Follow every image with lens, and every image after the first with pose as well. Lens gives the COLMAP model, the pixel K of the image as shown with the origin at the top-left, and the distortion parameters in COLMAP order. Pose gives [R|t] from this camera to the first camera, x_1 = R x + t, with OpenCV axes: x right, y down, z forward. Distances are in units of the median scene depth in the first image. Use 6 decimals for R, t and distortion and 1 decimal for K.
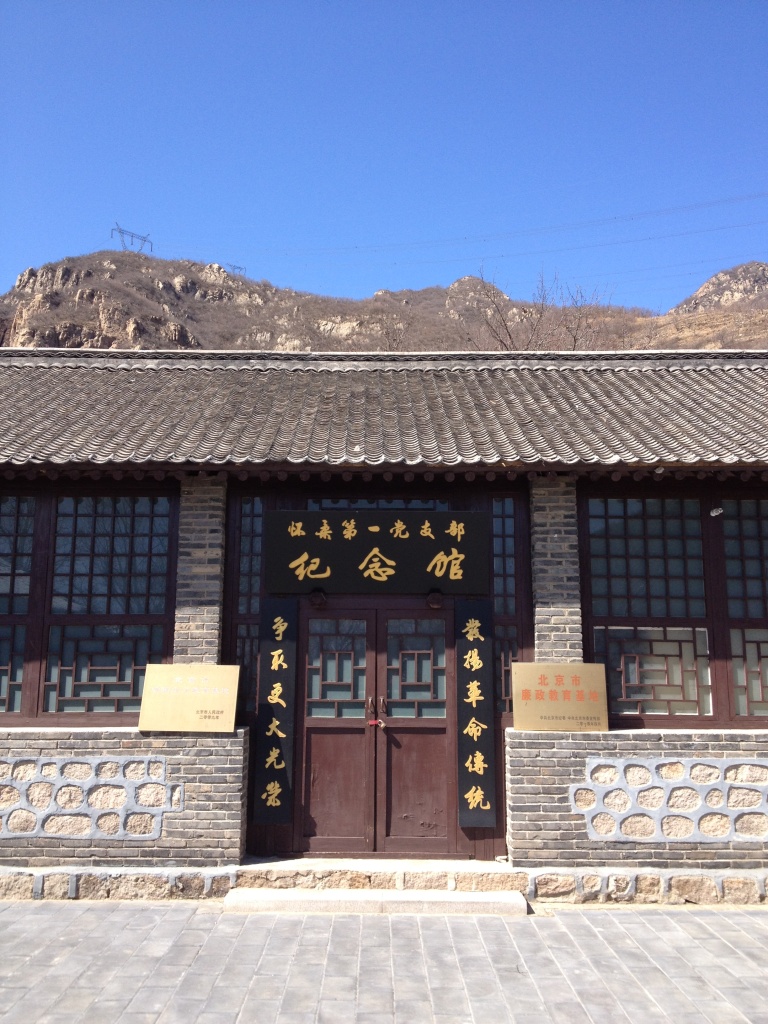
lens RADIAL K [[966.8, 0, 381.3], [0, 966.8, 490.8], [0, 0, 1]] dist [0.086048, -0.163578]
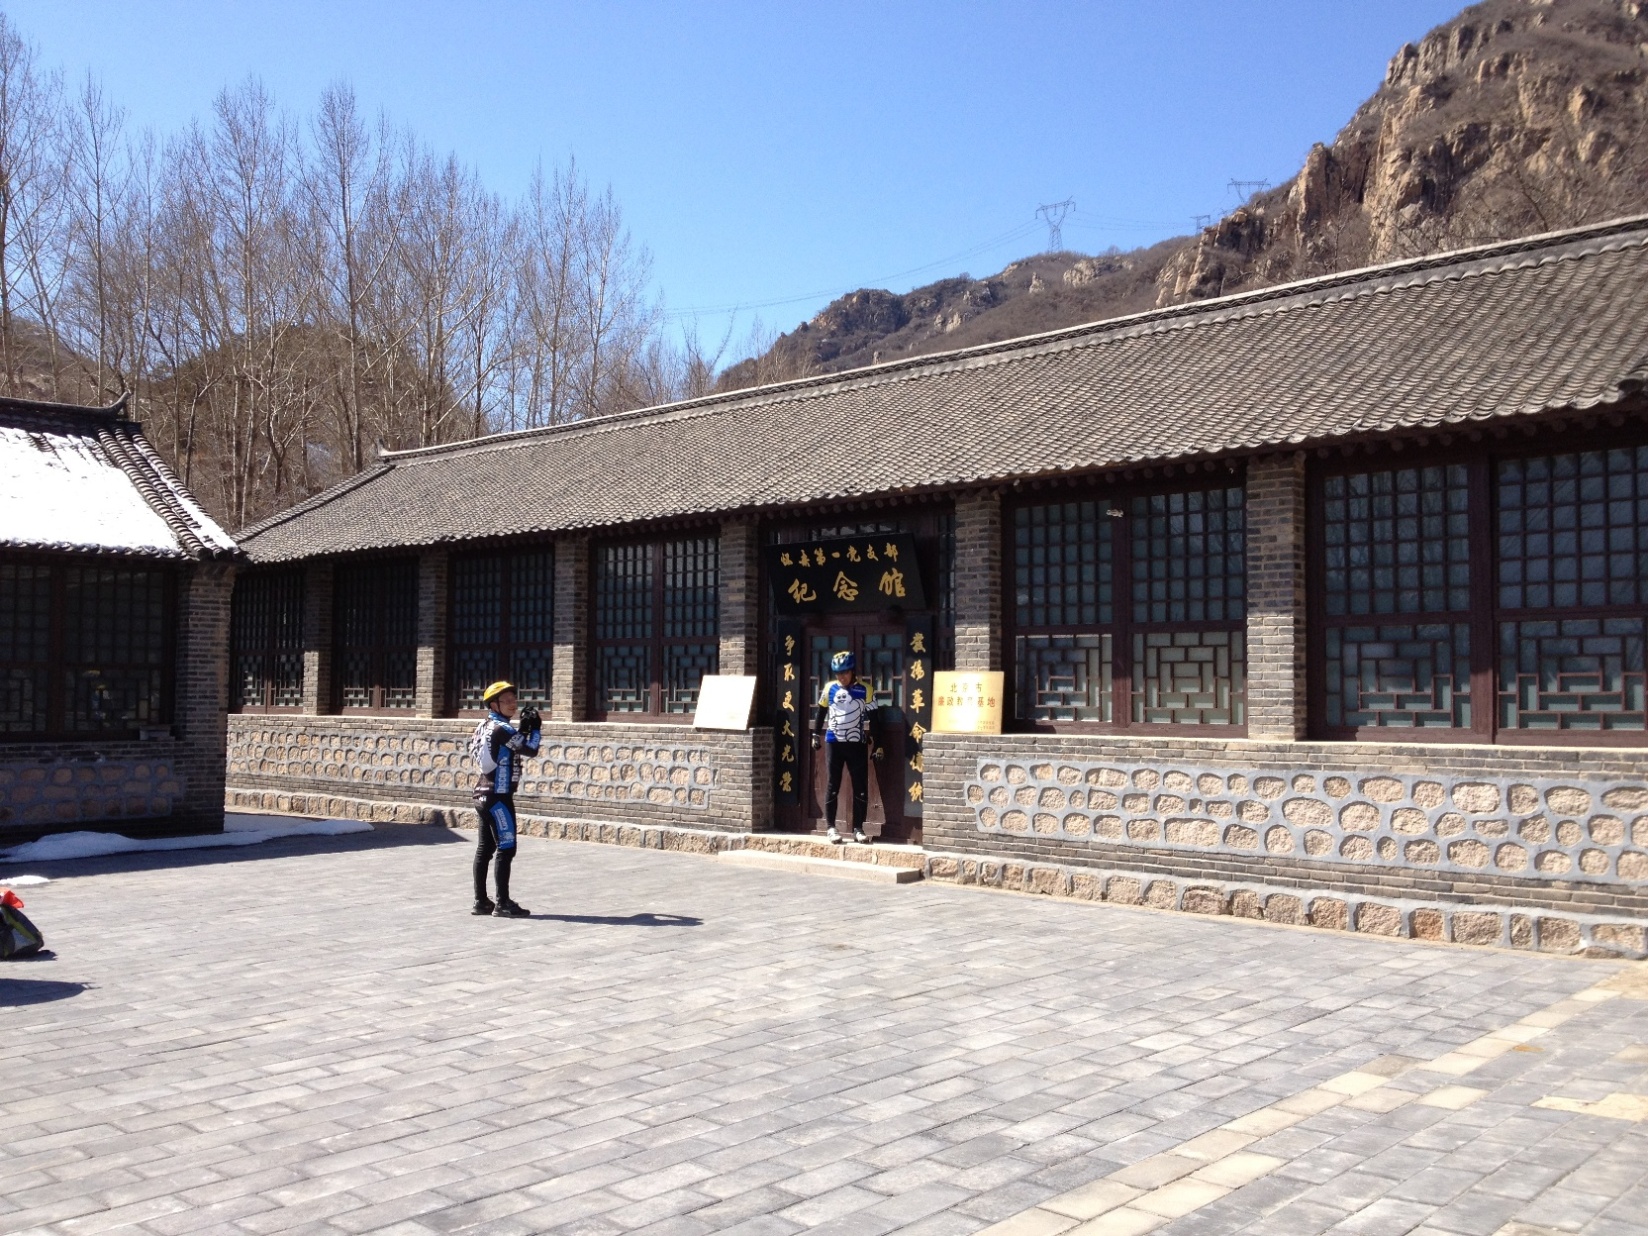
lens RADIAL K [[1555.9, 0, 824.0], [0, 1555.9, 618.0], [0, 0, 1]] dist [0.086048, -0.163578]
pose [[0.725638, -0.033425, -0.687264, 1.242339], [0.125105, 0.988580, 0.084010, -0.042440], [0.676607, -0.146941, 0.721534, -0.320335]]
